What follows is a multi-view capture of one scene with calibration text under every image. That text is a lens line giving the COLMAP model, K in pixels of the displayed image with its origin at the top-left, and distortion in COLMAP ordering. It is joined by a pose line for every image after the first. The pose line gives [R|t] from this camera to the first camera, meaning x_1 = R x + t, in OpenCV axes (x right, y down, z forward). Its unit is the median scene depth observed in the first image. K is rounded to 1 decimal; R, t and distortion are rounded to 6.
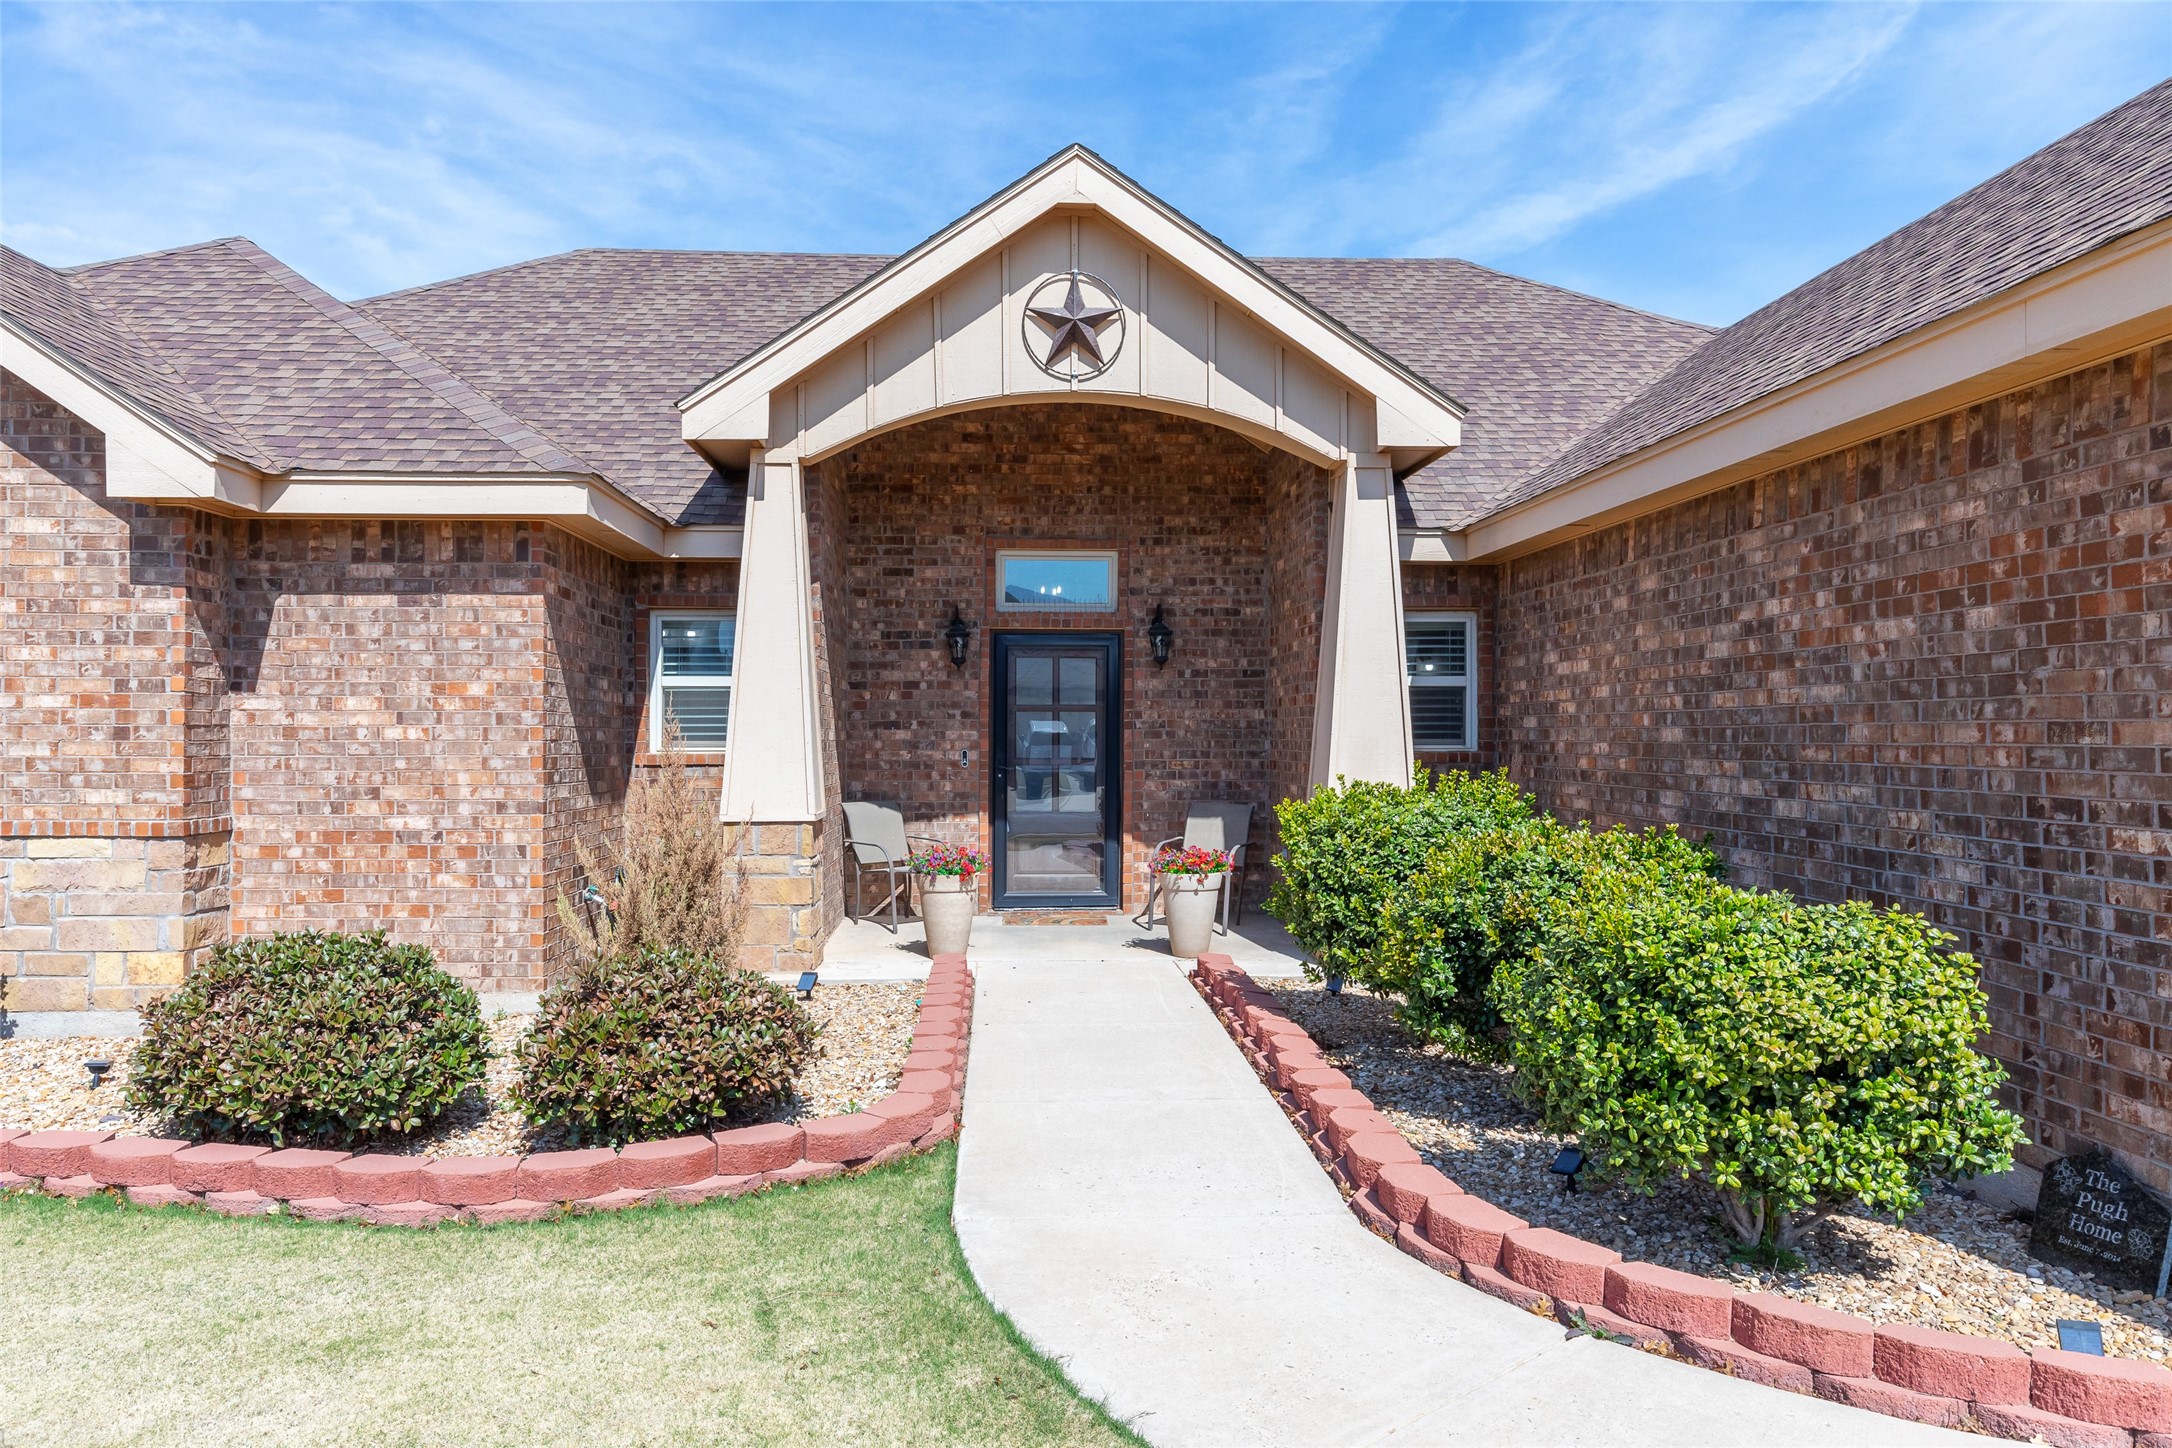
lens RADIAL K [[1378.8, 0, 1094.8], [0, 1378.8, 731.0], [0, 0, 1]] dist [-0.019223, 0.001236]
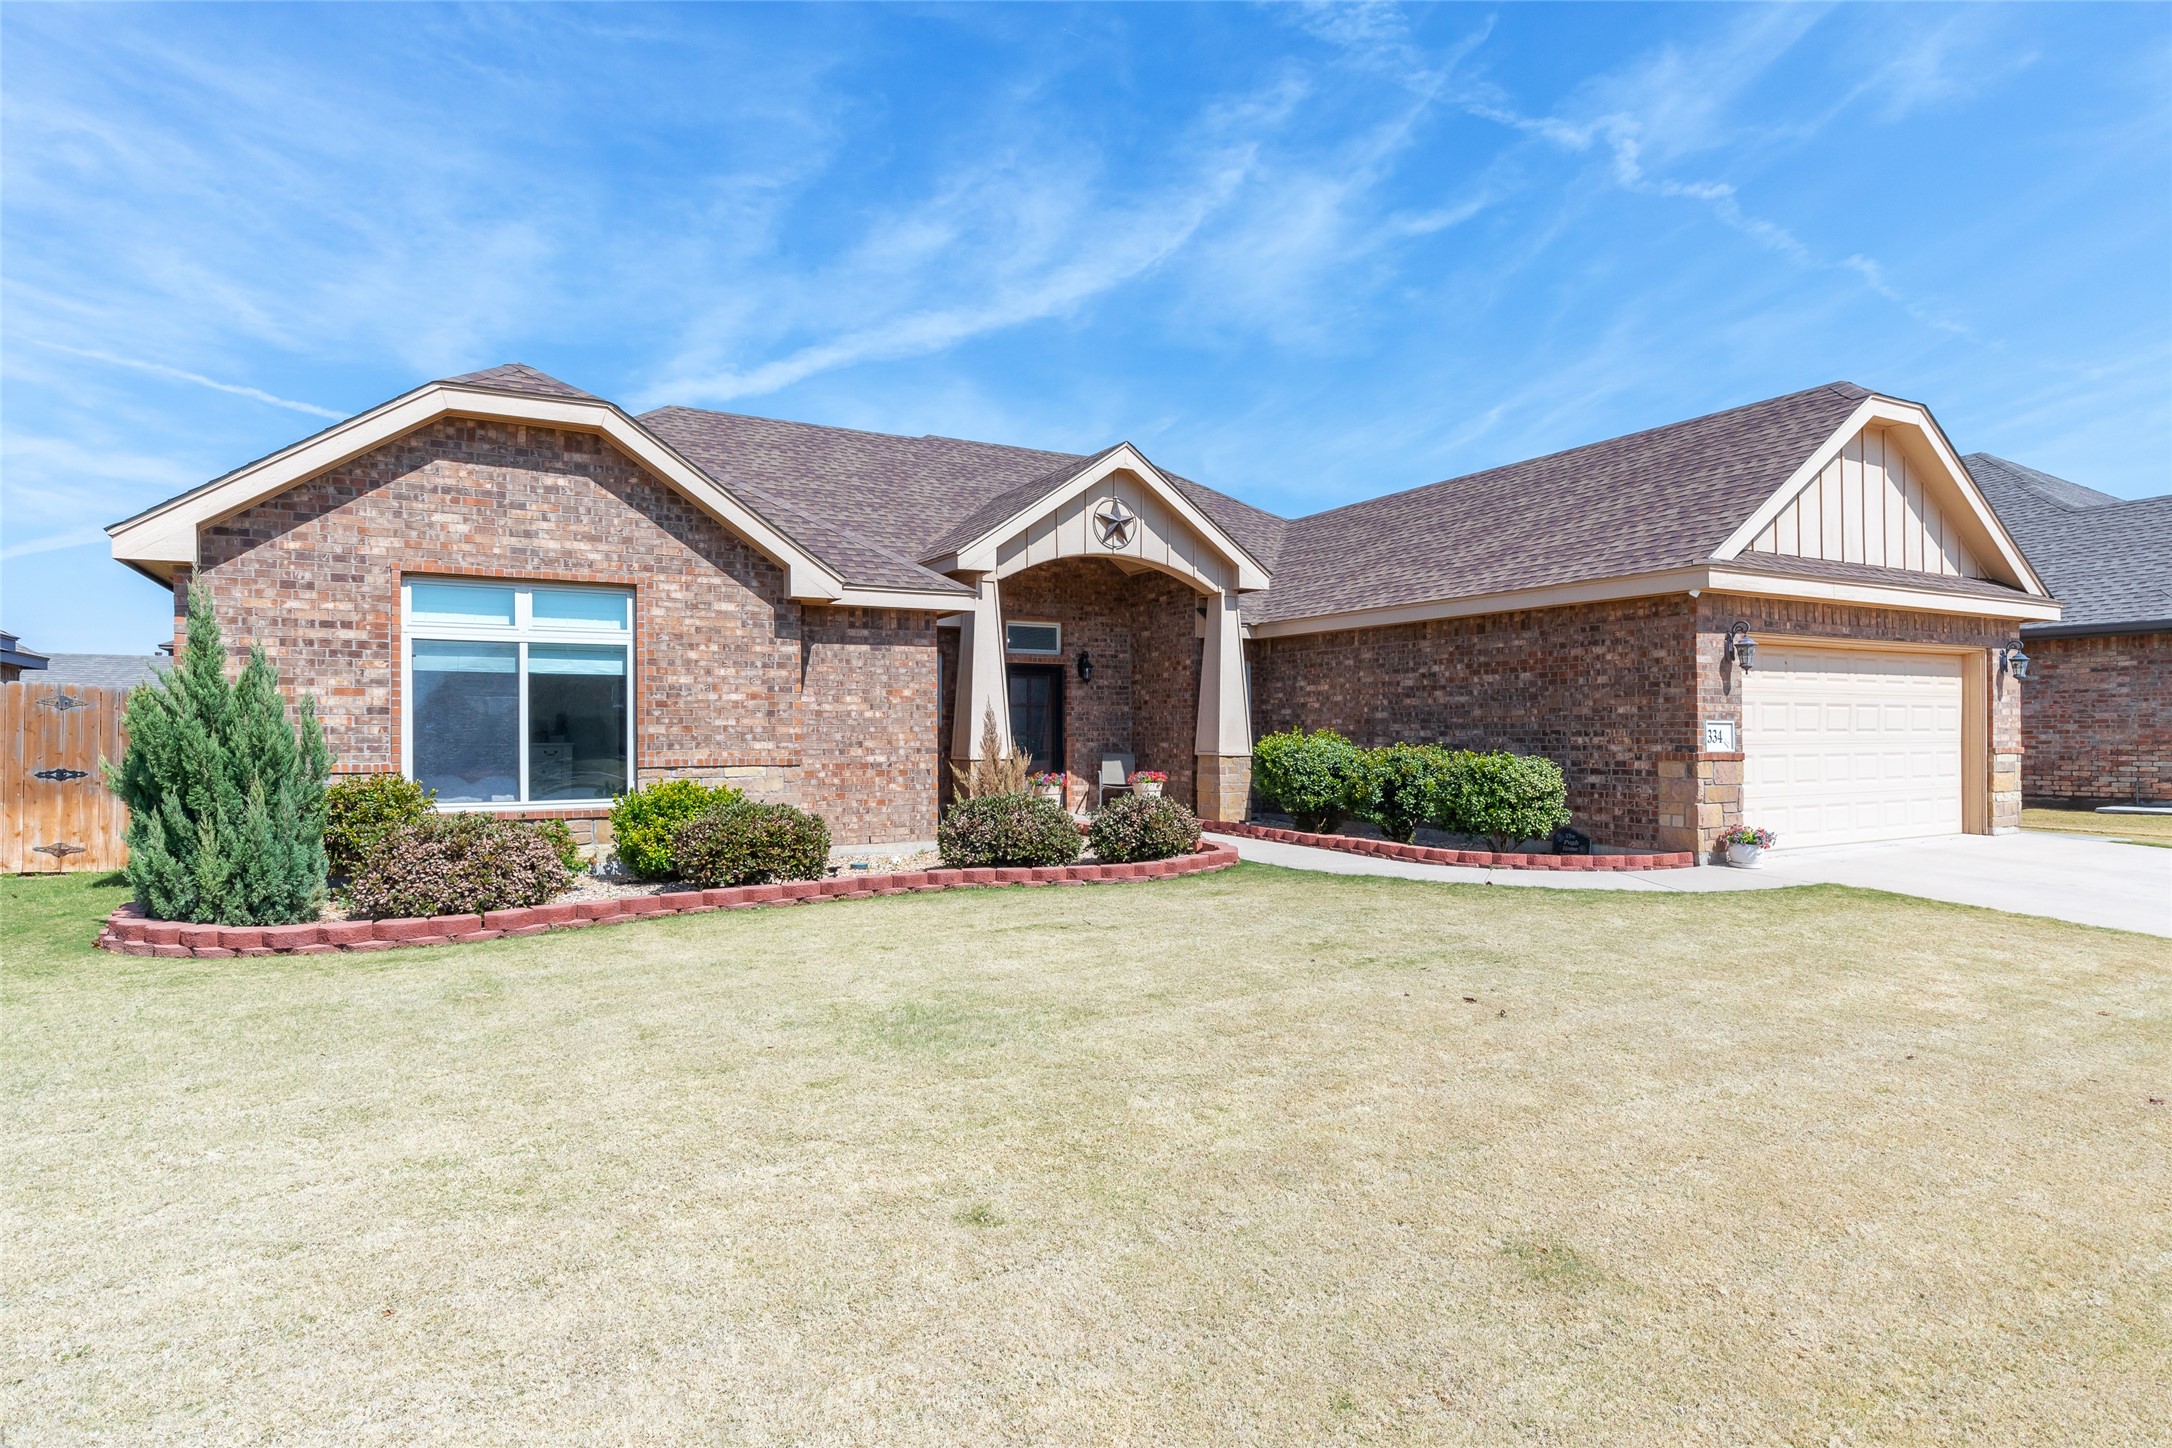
lens RADIAL K [[1121.3, 0, 1085.9], [0, 1121.3, 724.5], [0, 0, 1]] dist [0.004995, 0.000901]
pose [[0.901324, -0.002177, 0.433140, -0.935416], [0.004412, 0.999982, -0.004154, 0.024949], [-0.433123, 0.005655, 0.901317, -0.615147]]
